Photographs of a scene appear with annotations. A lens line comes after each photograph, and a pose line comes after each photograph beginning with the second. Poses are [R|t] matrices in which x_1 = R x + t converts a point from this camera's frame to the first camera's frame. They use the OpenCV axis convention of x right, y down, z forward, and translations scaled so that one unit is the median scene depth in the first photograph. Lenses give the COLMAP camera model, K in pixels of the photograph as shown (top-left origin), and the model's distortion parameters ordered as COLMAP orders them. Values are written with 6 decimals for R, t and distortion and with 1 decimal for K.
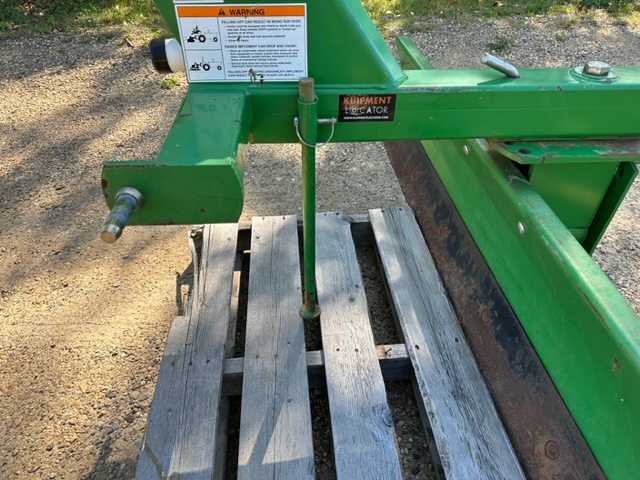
lens RADIAL K [[444.3, 0, 321.6], [0, 444.3, 245.2], [0, 0, 1]] dist [0.017951, -0.047005]
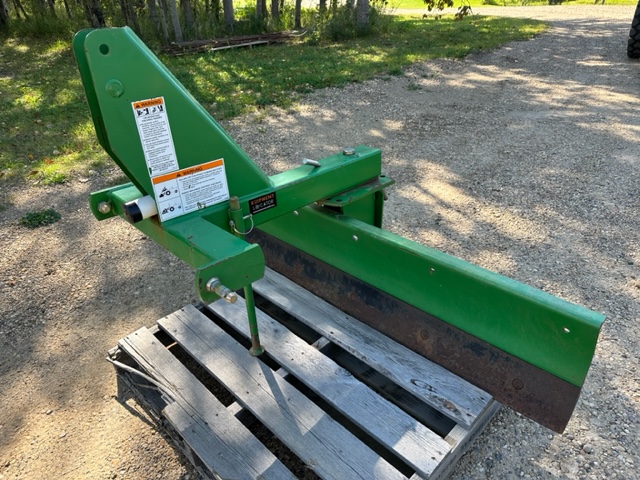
lens RADIAL K [[435.1, 0, 323.0], [0, 435.1, 240.0], [0, 0, 1]] dist [0.020944, -0.043876]
pose [[0.762043, -0.337281, 0.552749, -0.635417], [0.441676, 0.894973, -0.062810, 0.021701], [-0.473511, 0.292000, 0.830977, -0.417590]]
